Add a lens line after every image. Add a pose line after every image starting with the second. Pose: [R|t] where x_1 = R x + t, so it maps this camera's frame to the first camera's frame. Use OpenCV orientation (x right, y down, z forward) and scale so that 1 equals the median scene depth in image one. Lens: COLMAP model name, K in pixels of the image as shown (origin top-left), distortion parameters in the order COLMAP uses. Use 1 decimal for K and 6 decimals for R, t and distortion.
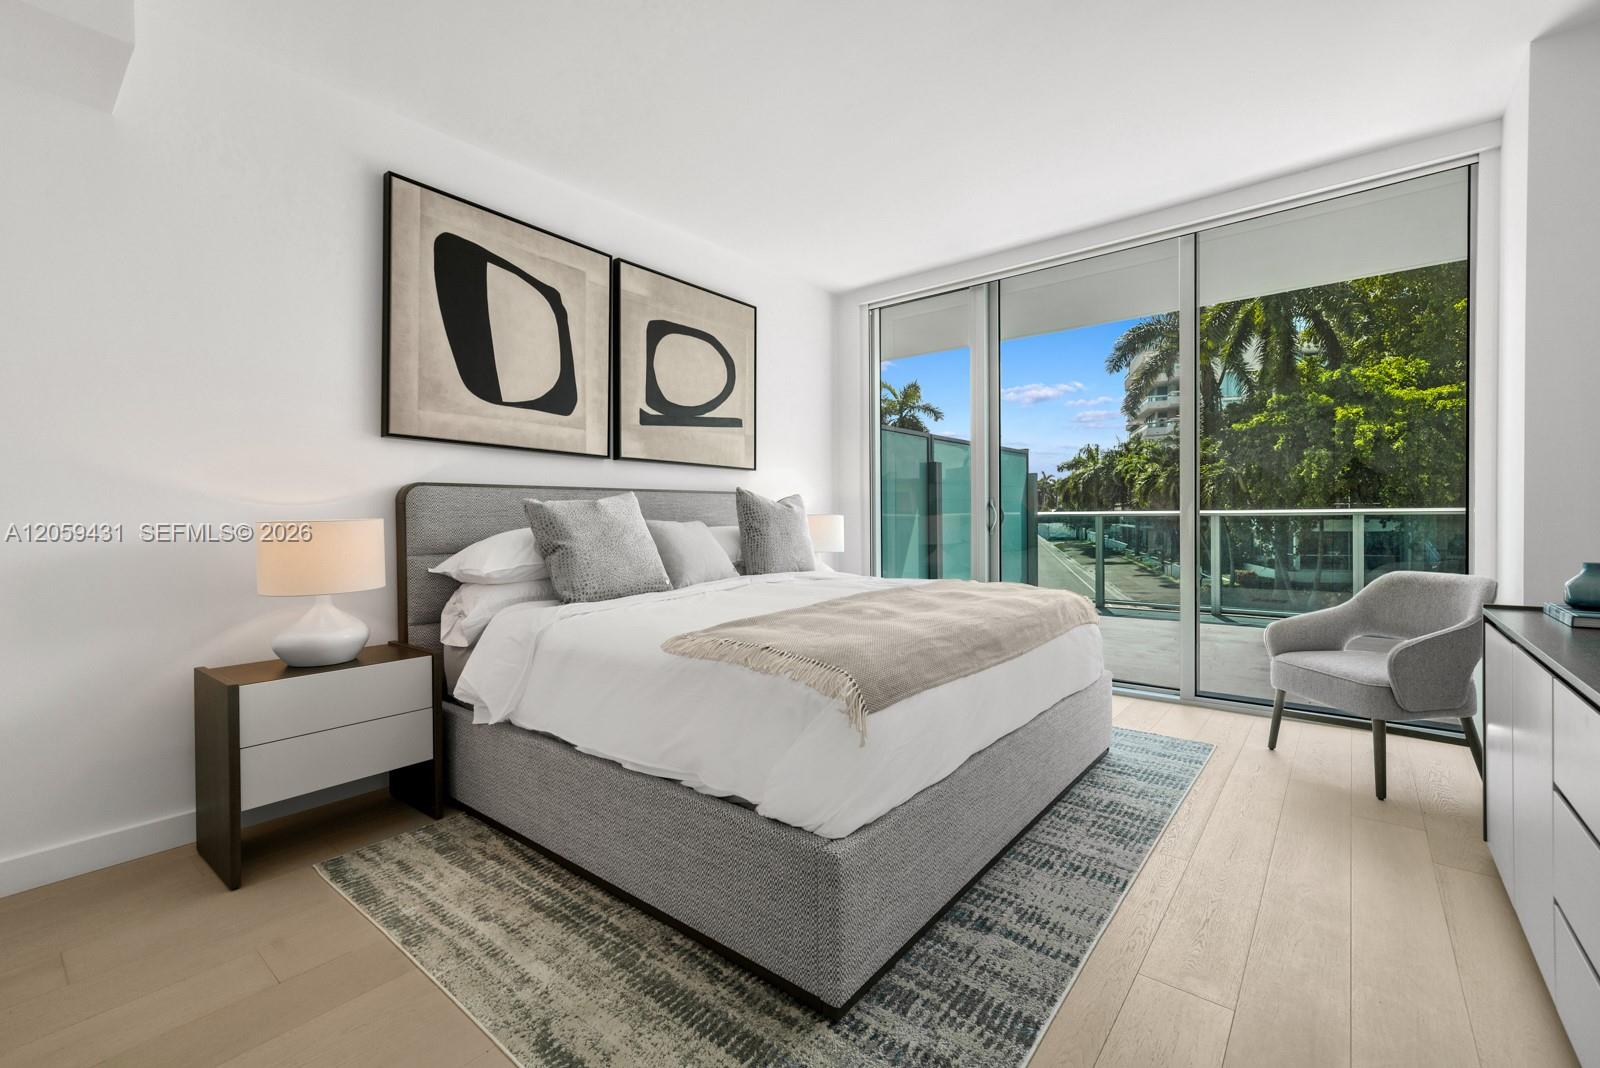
lens RADIAL K [[686.6, 0, 808.1], [0, 686.6, 525.8], [0, 0, 1]] dist [0.002024, 0.000548]
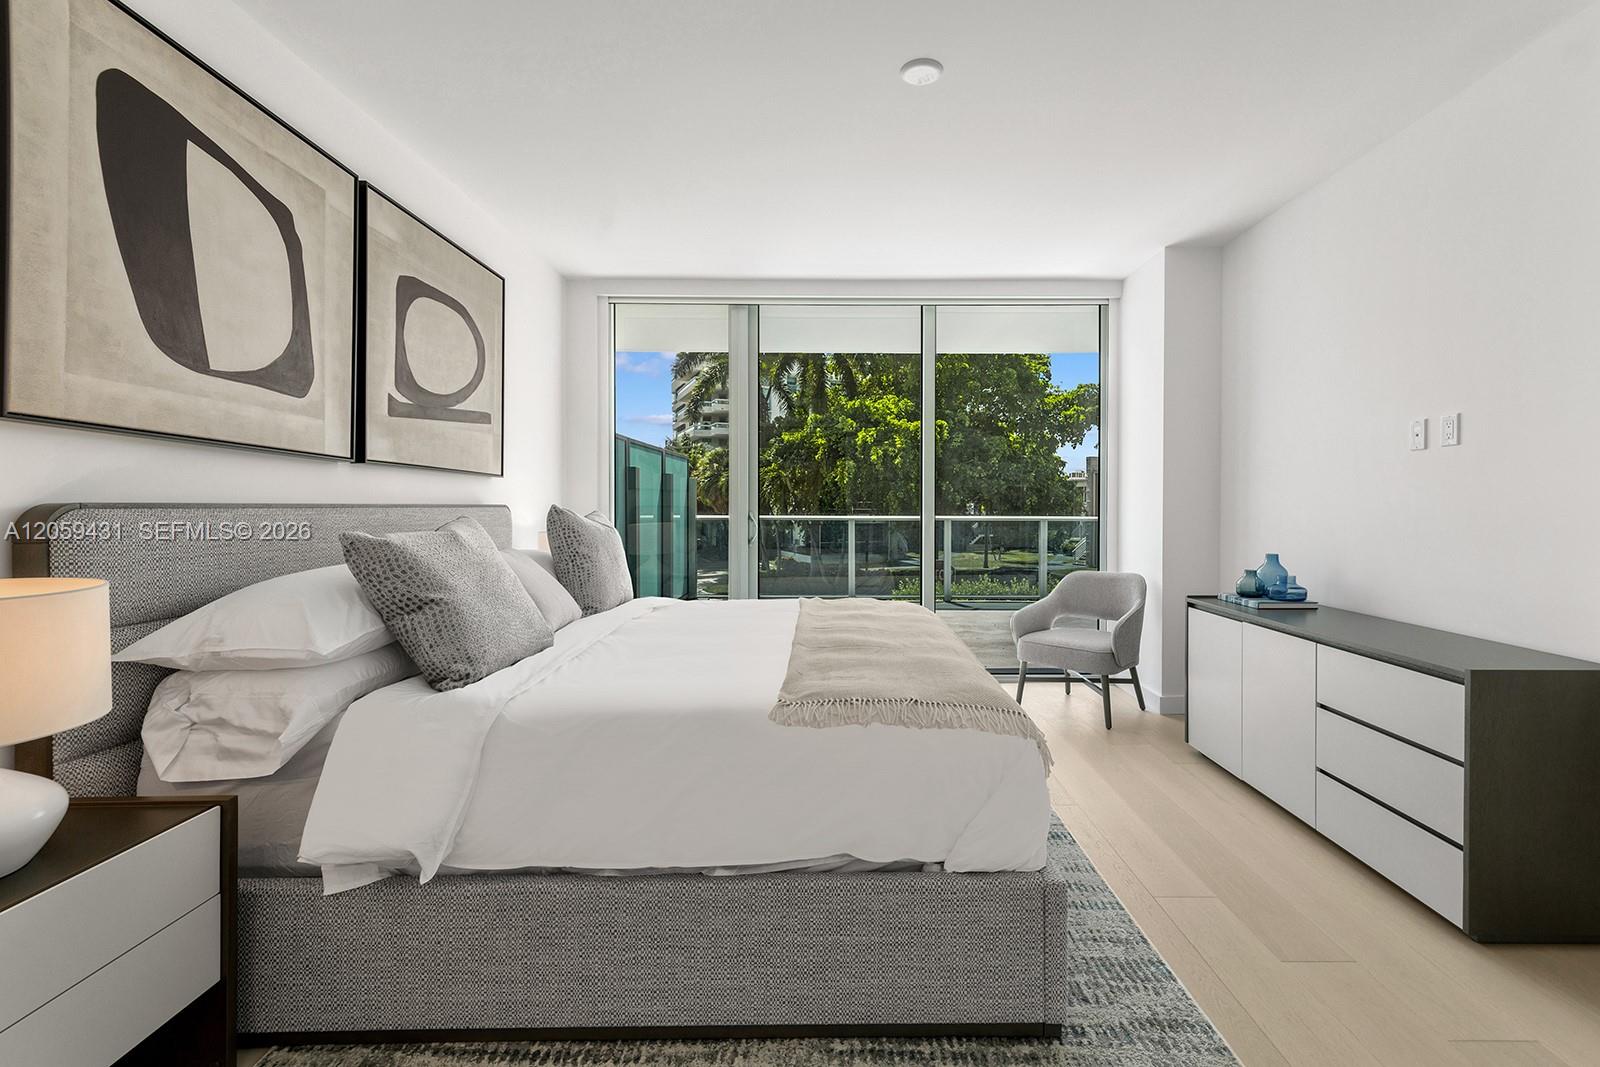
lens RADIAL K [[691.1, 0, 803.4], [0, 691.1, 510.7], [0, 0, 1]] dist [0.002067, 0.000098]
pose [[0.776935, -0.001698, 0.629578, -0.388166], [0.004690, 0.999984, -0.003090, -0.044175], [-0.629563, 0.005354, 0.776931, 0.160646]]
